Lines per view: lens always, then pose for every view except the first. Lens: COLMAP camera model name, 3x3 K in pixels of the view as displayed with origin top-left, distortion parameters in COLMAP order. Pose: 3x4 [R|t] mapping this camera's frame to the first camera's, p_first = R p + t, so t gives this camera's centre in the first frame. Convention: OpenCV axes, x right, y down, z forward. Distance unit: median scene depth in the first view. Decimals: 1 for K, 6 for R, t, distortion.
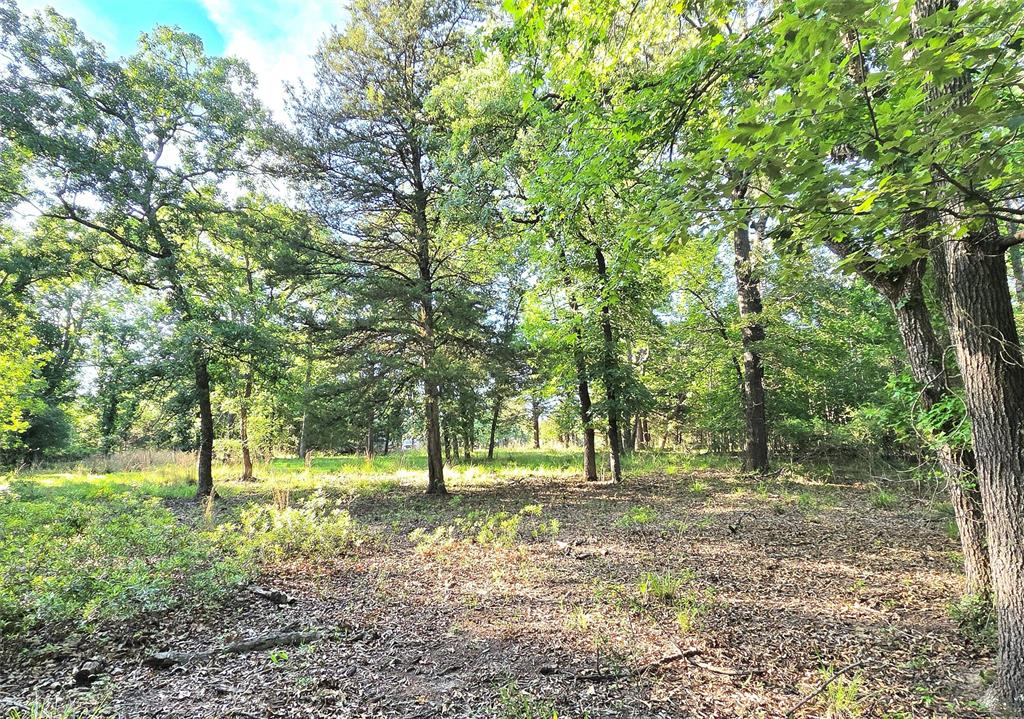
lens RADIAL K [[575.3, 0, 517.8], [0, 575.3, 386.9], [0, 0, 1]] dist [0.000729, 0.001258]
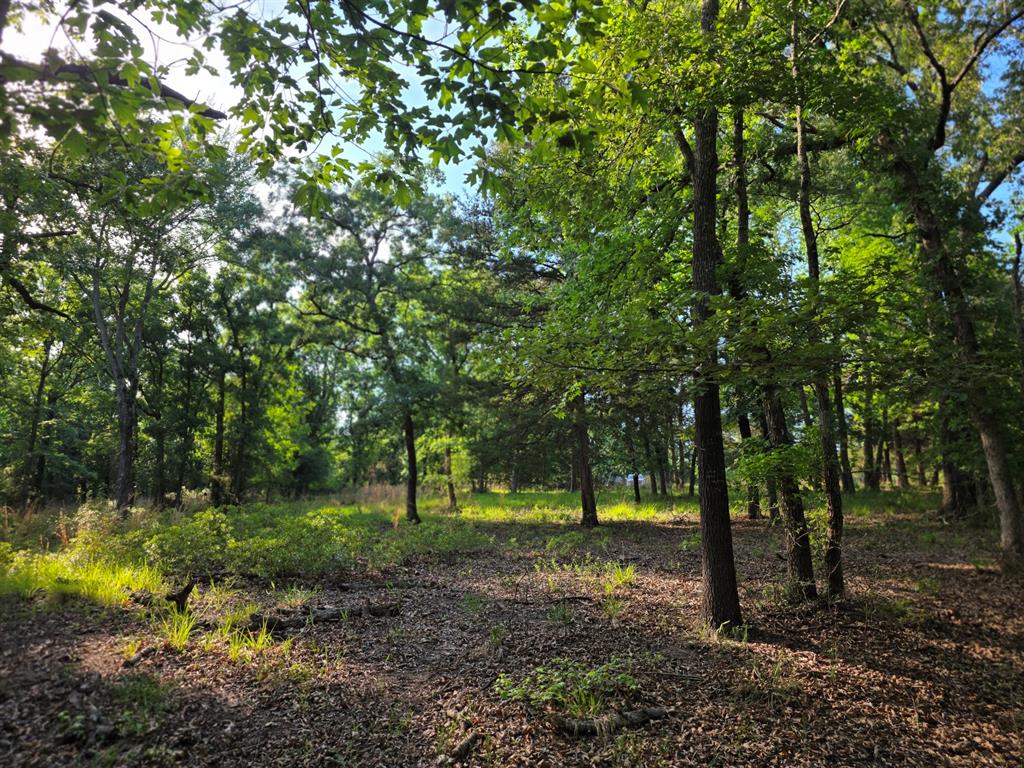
lens RADIAL K [[667.9, 0, 512.0], [0, 667.9, 384.0], [0, 0, 1]] dist [0.066534, -0.038152]
pose [[0.921250, -0.048153, -0.385978, 0.173692], [0.031018, 0.998242, -0.050504, -0.024636], [0.387732, 0.034555, 0.921124, -0.195765]]
